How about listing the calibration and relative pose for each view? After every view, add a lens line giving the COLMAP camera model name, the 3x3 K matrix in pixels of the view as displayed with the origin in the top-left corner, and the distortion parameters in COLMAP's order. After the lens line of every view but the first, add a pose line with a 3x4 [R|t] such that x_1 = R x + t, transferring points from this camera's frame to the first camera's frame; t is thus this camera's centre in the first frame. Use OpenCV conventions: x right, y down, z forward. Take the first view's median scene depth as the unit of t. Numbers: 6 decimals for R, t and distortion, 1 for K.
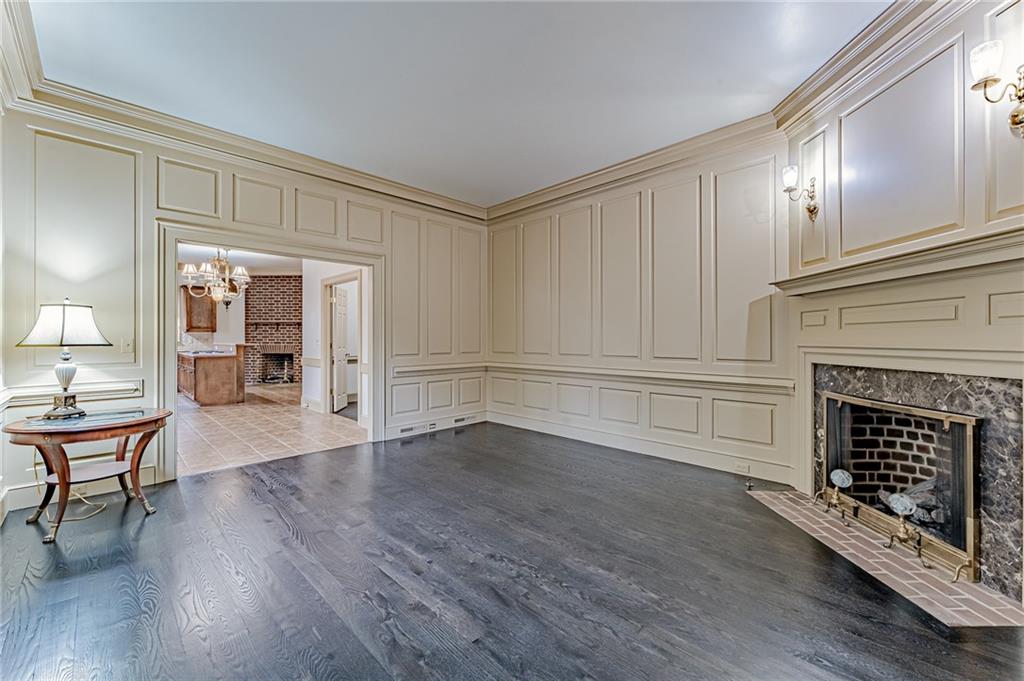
lens RADIAL K [[416.7, 0, 505.6], [0, 416.7, 341.4], [0, 0, 1]] dist [-0.000486, -0.000708]
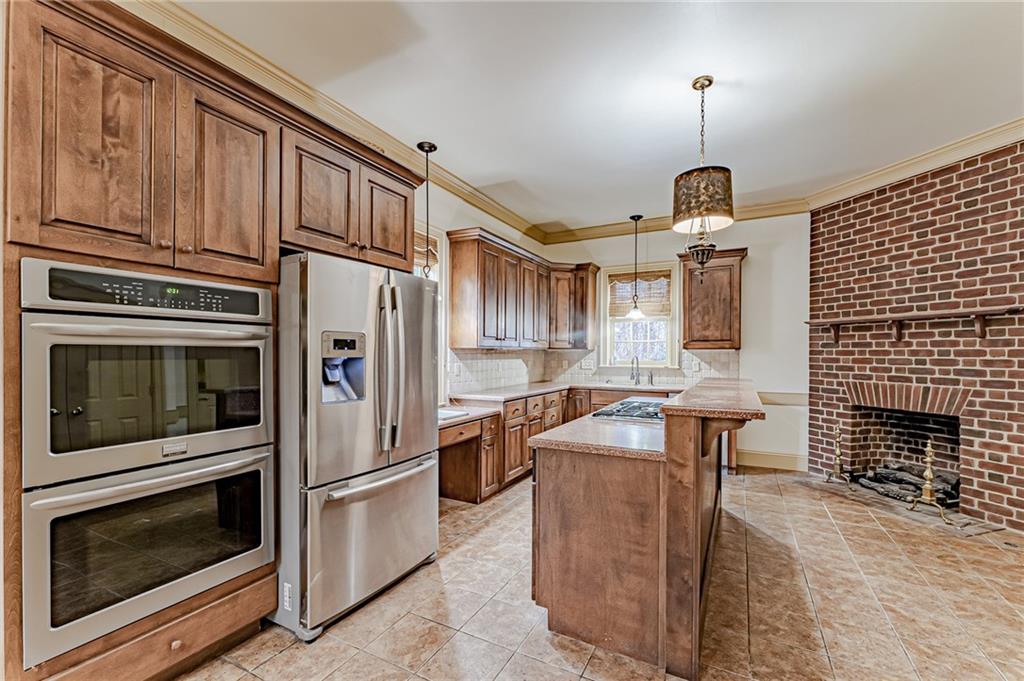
lens RADIAL K [[416.7, 0, 536.0], [0, 416.7, 354.6], [0, 0, 1]] dist [-0.000486, -0.000708]
pose [[0.330836, 0.003977, -0.943680, -0.326329], [-0.010376, 0.999946, 0.000576, -0.013492], [0.943631, 0.009601, 0.330859, 0.609738]]
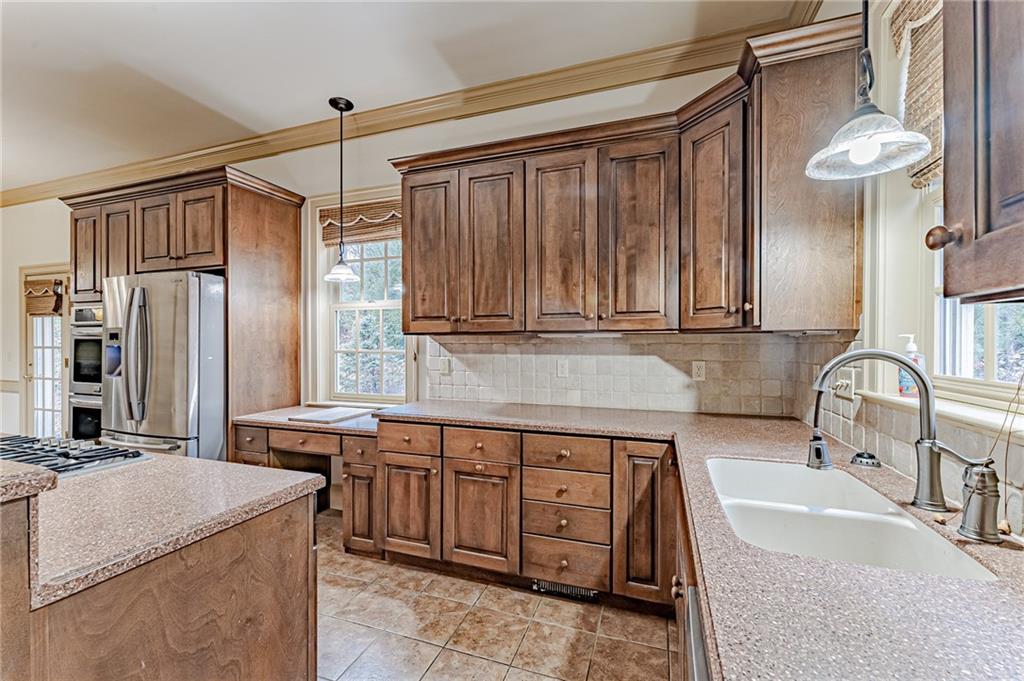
lens RADIAL K [[416.7, 0, 513.2], [0, 416.7, 345.2], [0, 0, 1]] dist [-0.000486, -0.000708]
pose [[-0.897313, 0.002812, -0.441385, -0.623155], [-0.004627, 0.999865, 0.015778, -0.016801], [0.441370, 0.016200, -0.897179, 0.921746]]
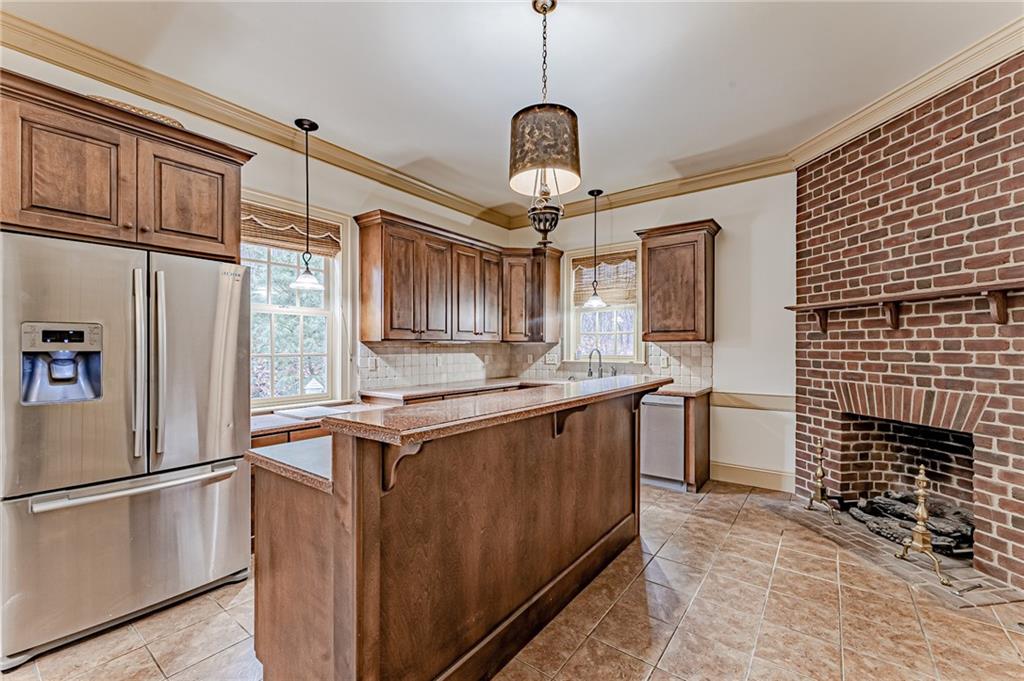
lens RADIAL K [[416.7, 0, 527.4], [0, 416.7, 347.8], [0, 0, 1]] dist [-0.000486, -0.000708]
pose [[0.171924, 0.001921, -0.985108, -0.336218], [-0.009171, 0.999958, 0.000349, -0.014215], [0.985067, 0.008974, 0.171935, 0.735006]]
